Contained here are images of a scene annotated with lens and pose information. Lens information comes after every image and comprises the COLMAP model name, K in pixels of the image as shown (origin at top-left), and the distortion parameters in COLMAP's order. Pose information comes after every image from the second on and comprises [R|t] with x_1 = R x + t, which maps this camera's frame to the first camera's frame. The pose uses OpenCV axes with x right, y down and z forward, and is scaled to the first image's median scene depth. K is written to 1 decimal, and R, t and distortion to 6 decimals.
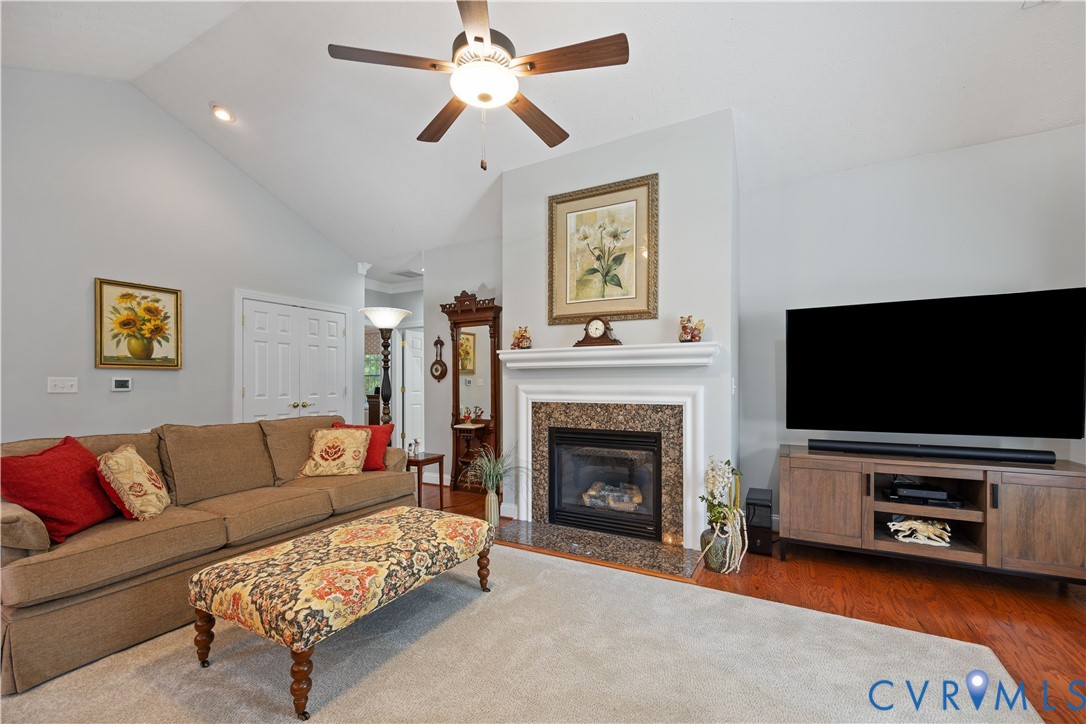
lens RADIAL K [[454.5, 0, 544.4], [0, 454.5, 387.2], [0, 0, 1]] dist [0.001830, 0.000240]
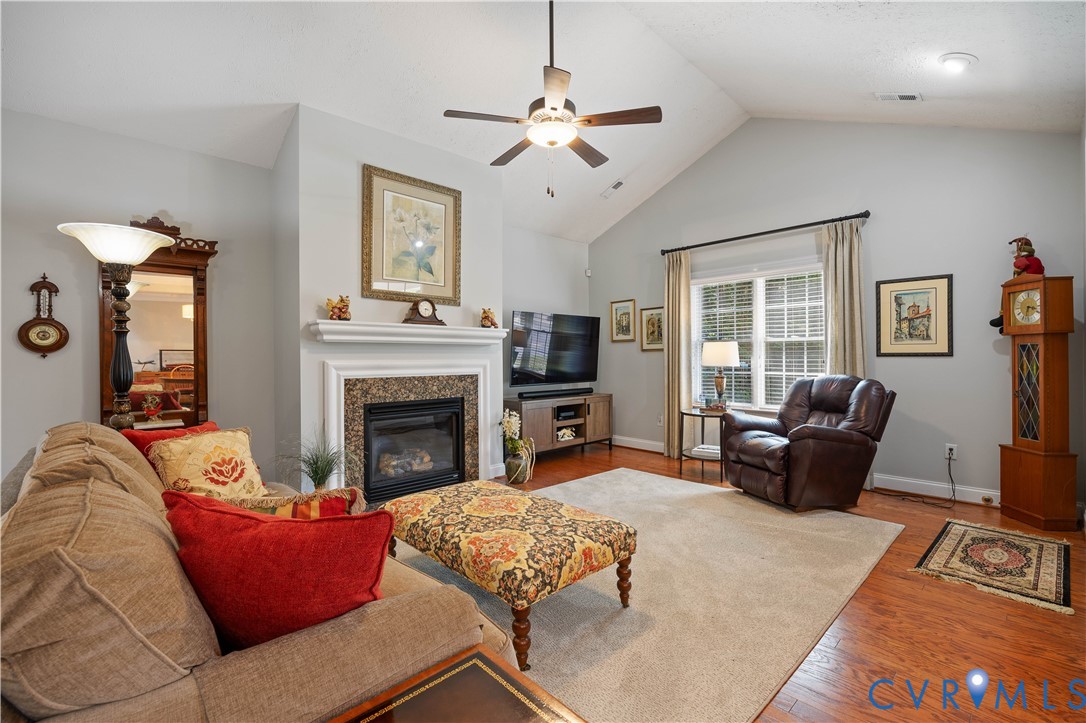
lens RADIAL K [[470.8, 0, 543.0], [0, 470.8, 361.5], [0, 0, 1]] dist [-0.009215, -0.000095]
pose [[0.311608, -0.008716, 0.950171, -0.881012], [0.011387, 0.999920, 0.005438, -0.003214], [-0.950142, 0.009126, 0.311682, 0.366058]]
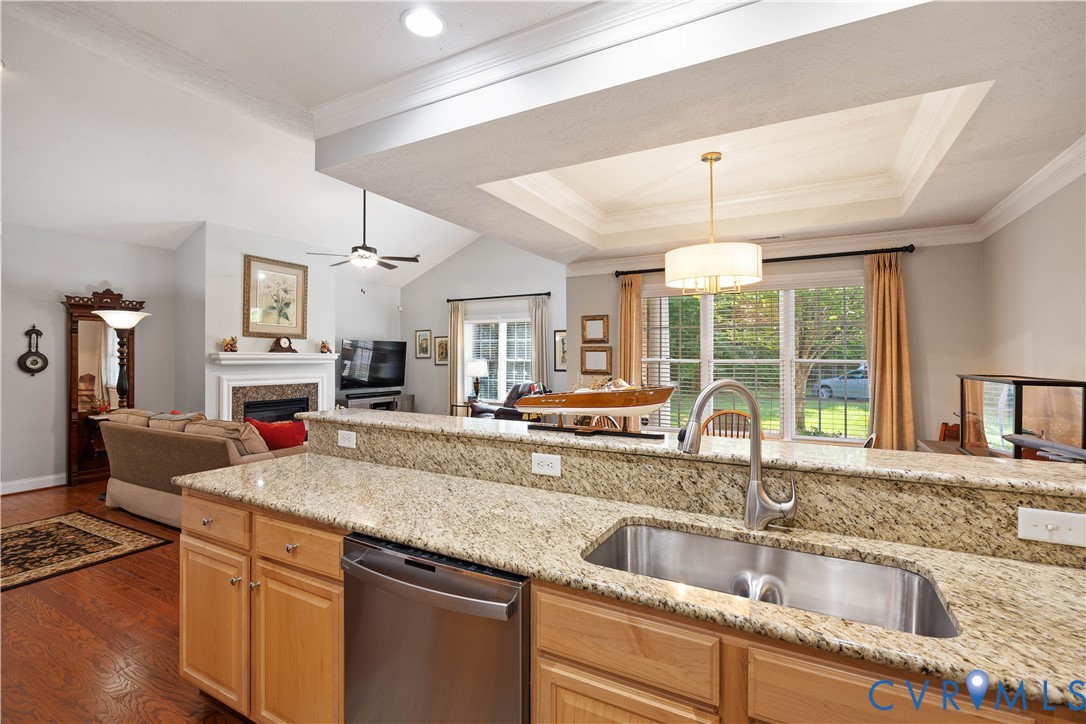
lens RADIAL K [[495.3, 0, 532.2], [0, 495.3, 357.1], [0, 0, 1]] dist [-0.002259, -0.000016]
pose [[0.014808, 0.002469, 0.999887, -1.806845], [0.004978, 0.999984, -0.002543, -0.061691], [-0.999878, 0.005015, 0.014795, -0.005947]]
